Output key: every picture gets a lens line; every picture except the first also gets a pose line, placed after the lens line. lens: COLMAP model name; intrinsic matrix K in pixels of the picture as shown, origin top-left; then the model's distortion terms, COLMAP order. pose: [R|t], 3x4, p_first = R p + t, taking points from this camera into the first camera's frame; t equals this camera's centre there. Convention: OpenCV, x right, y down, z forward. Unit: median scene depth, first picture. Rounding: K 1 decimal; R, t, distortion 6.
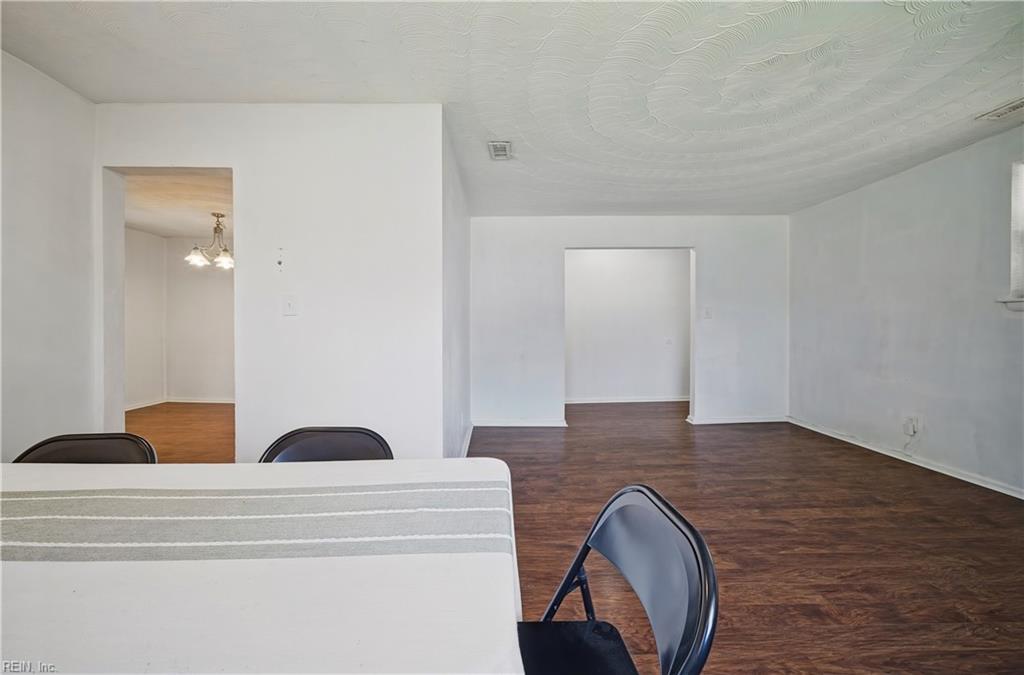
lens RADIAL K [[408.5, 0, 517.6], [0, 408.5, 331.8], [0, 0, 1]] dist [-0.002699, 0.000084]
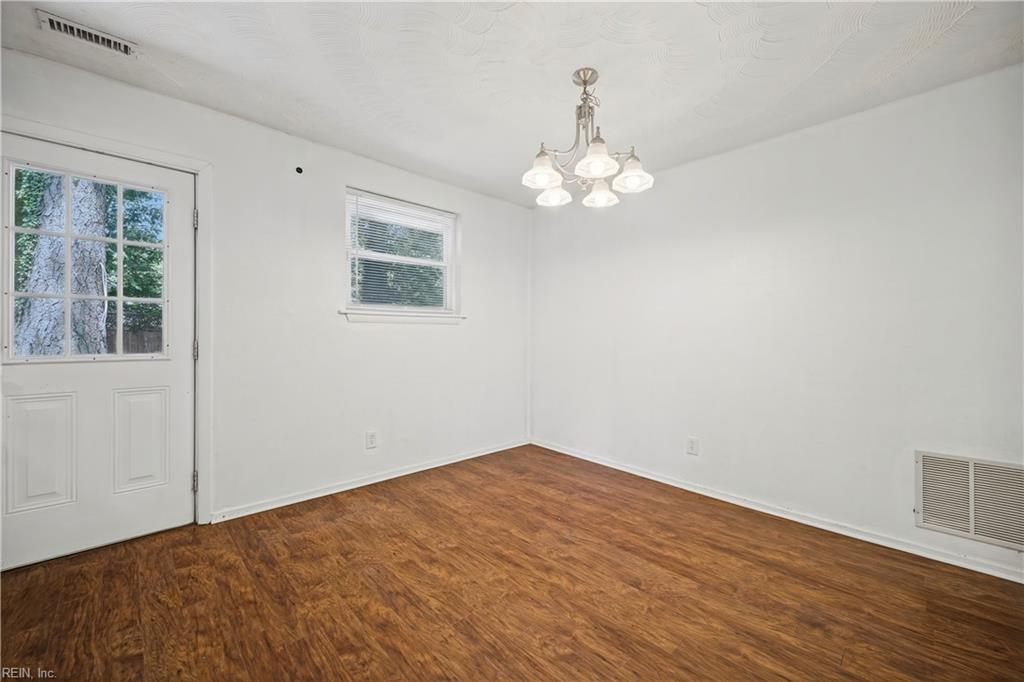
lens RADIAL K [[408.5, 0, 516.5], [0, 408.5, 336.5], [0, 0, 1]] dist [-0.002699, 0.000084]
pose [[0.686031, -0.009919, -0.727504, -0.472678], [-0.000129, 0.999905, -0.013754, -0.005955], [0.727572, 0.009530, 0.685965, 0.653790]]
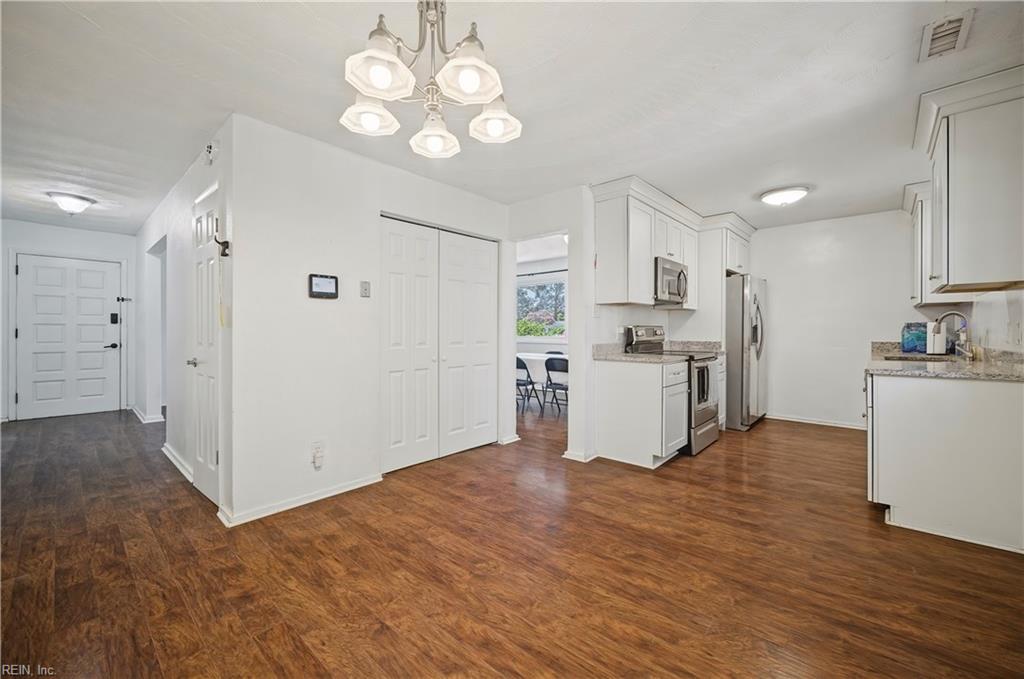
lens RADIAL K [[408.5, 0, 512.3], [0, 408.5, 333.7], [0, 0, 1]] dist [-0.002699, 0.000084]
pose [[-0.732815, -0.014770, 0.680268, -0.992911], [-0.004338, 0.999845, 0.017035, -0.017749], [-0.680414, 0.009532, -0.732766, 1.190971]]
